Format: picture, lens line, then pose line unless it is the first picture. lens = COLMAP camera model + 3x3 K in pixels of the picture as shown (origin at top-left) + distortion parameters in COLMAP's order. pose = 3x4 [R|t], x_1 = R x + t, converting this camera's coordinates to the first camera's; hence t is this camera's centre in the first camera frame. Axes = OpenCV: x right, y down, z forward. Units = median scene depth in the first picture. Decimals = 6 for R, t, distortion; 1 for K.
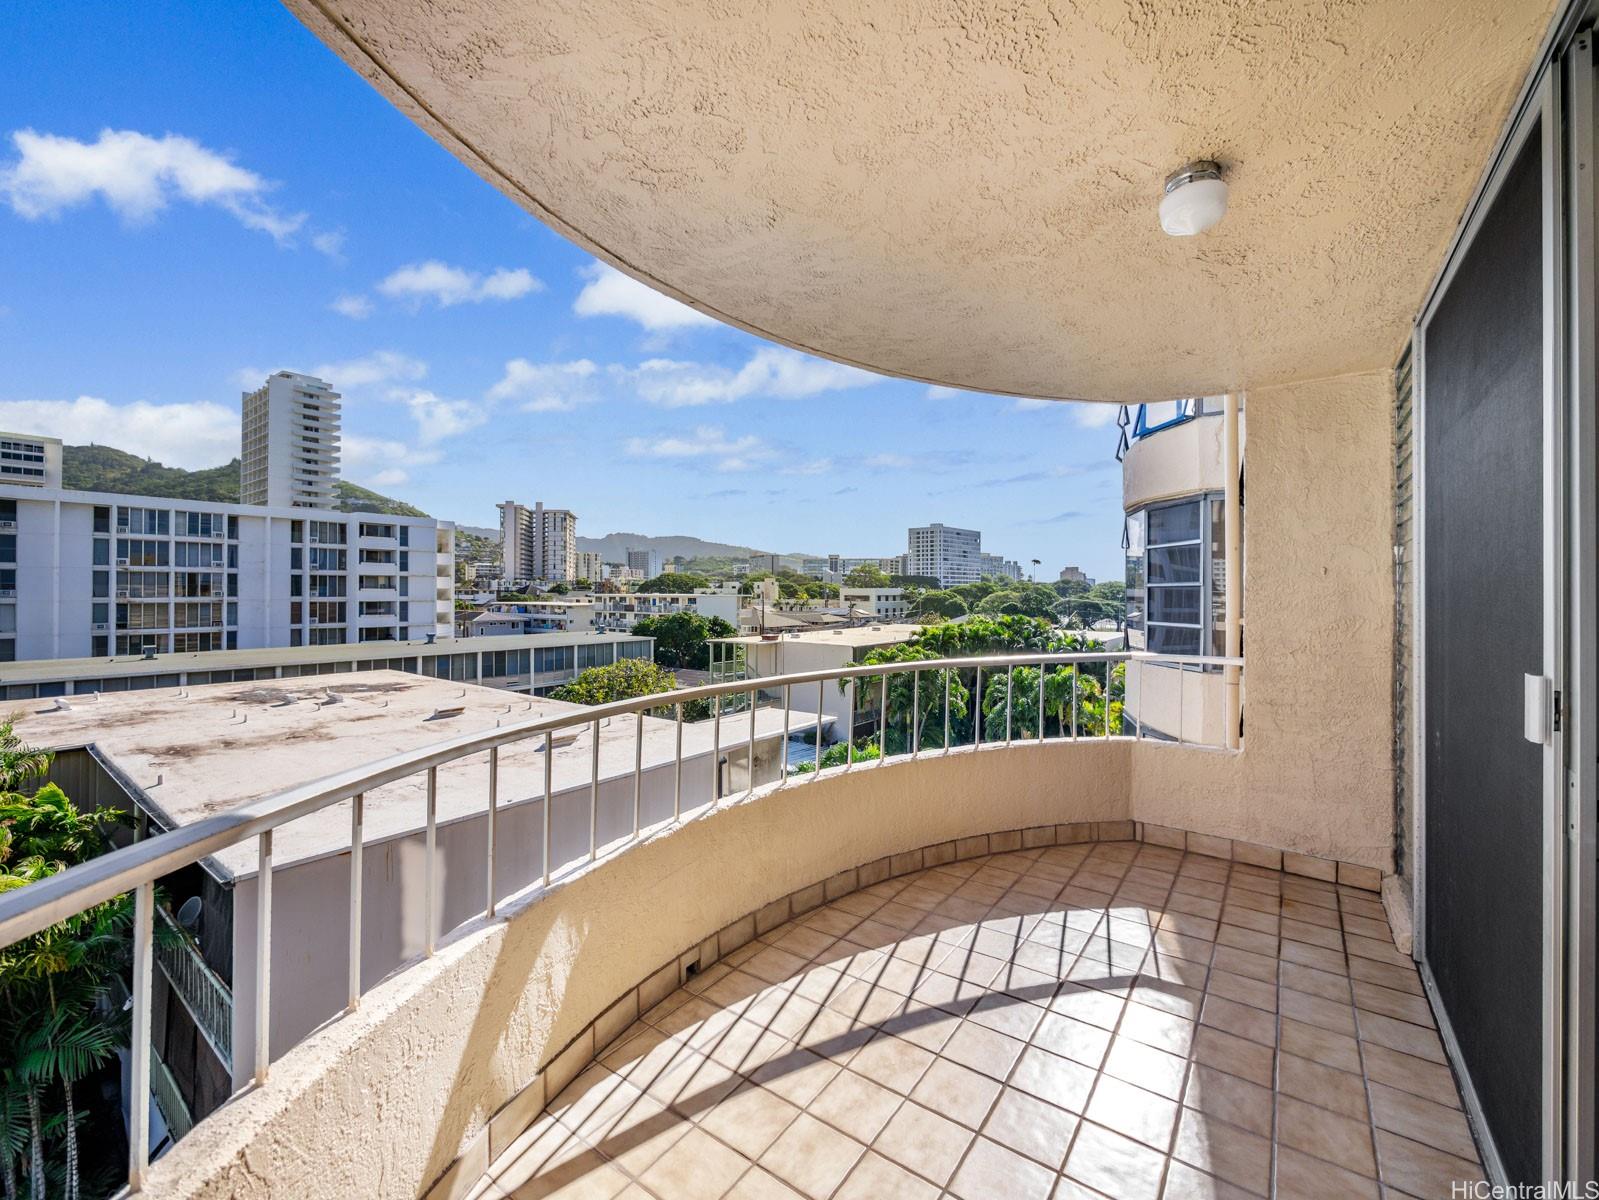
lens RADIAL K [[657.9, 0, 791.7], [0, 657.9, 589.5], [0, 0, 1]] dist [-0.002710, -0.000008]
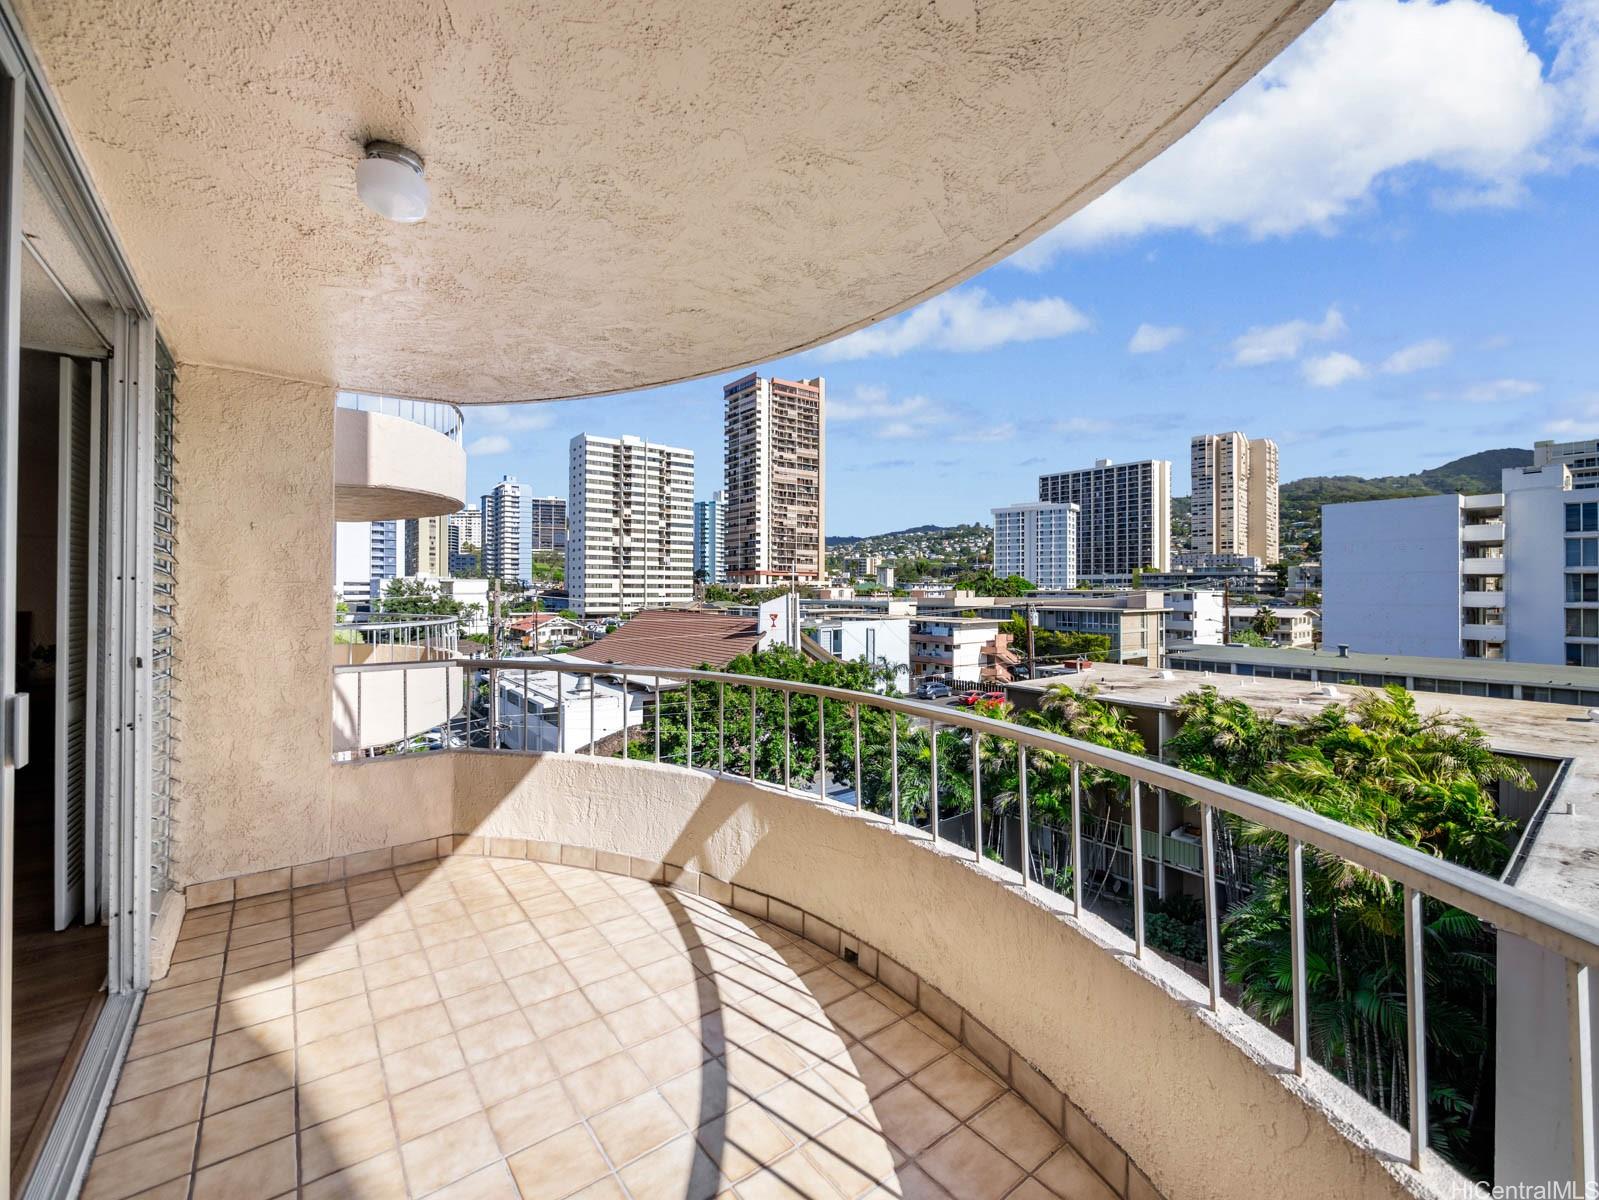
lens RADIAL K [[657.9, 0, 793.3], [0, 657.9, 593.3], [0, 0, 1]] dist [-0.002710, -0.000008]
pose [[-0.263669, -0.003078, -0.964608, 0.992865], [0.004655, 0.999979, -0.004463, -0.002504], [0.964602, -0.005667, -0.263649, 1.317777]]
